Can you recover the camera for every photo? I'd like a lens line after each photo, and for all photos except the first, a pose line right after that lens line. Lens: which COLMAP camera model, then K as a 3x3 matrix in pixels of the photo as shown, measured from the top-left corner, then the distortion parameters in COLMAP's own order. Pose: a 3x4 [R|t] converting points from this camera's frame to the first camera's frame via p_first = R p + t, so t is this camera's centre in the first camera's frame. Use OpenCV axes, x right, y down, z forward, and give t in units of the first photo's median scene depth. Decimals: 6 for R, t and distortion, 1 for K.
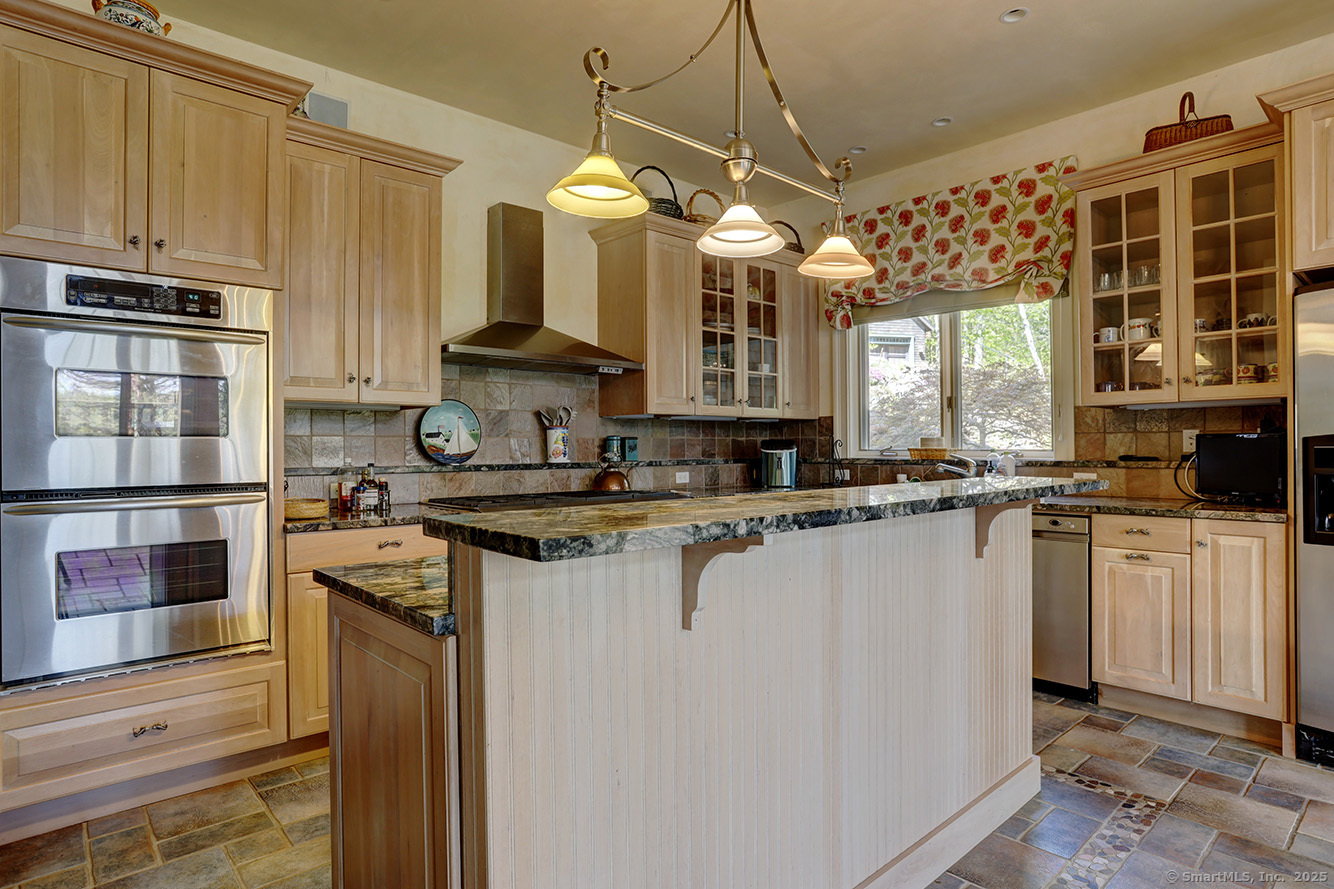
lens RADIAL K [[729.6, 0, 664.6], [0, 729.6, 445.8], [0, 0, 1]] dist [-0.006300, -0.000554]
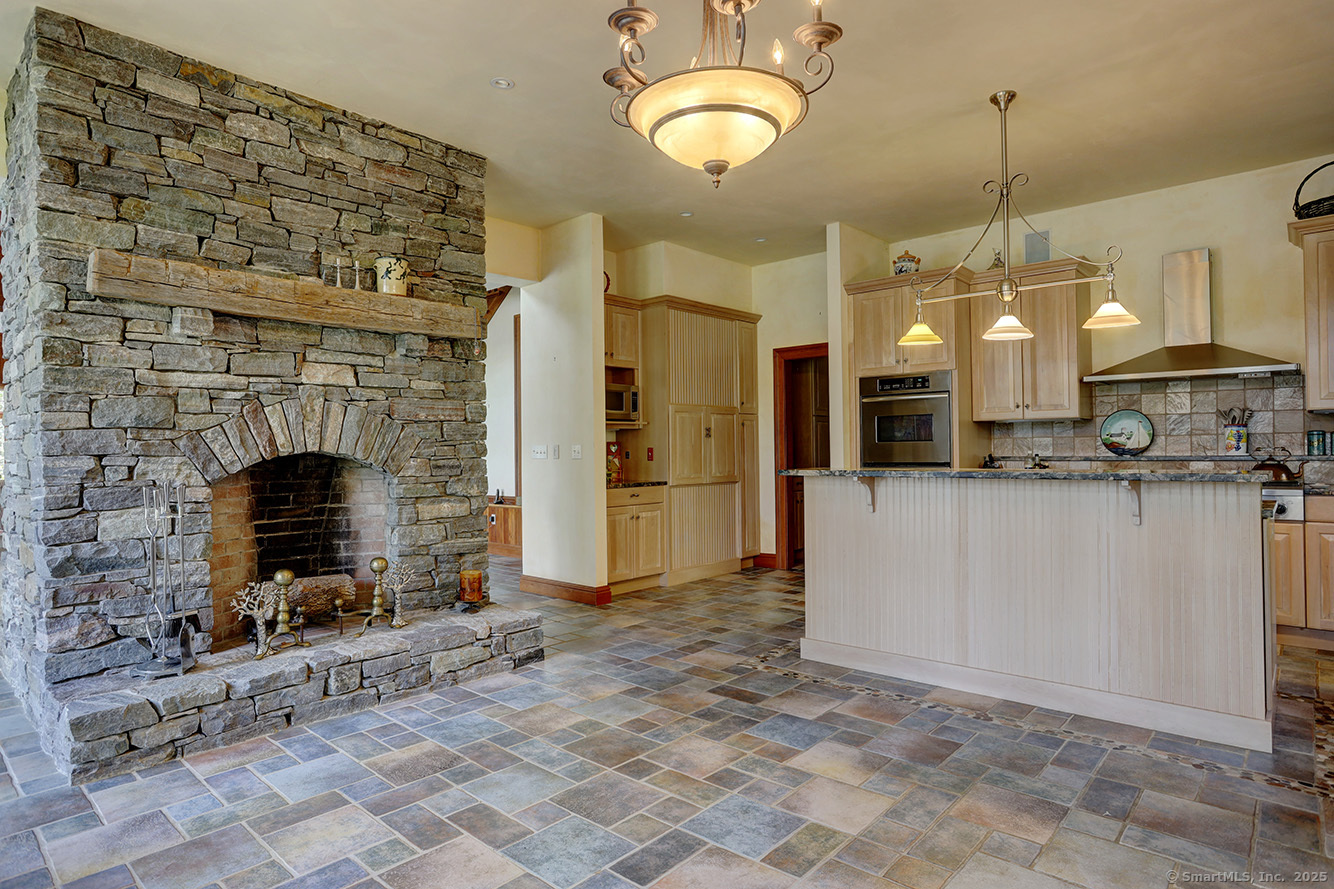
lens RADIAL K [[729.6, 0, 664.3], [0, 729.6, 442.1], [0, 0, 1]] dist [-0.006300, -0.000554]
pose [[0.112884, 0.001235, -0.993607, 1.547529], [0.017282, 0.999846, 0.003206, -0.031485], [0.993458, -0.017533, 0.112845, -0.057572]]
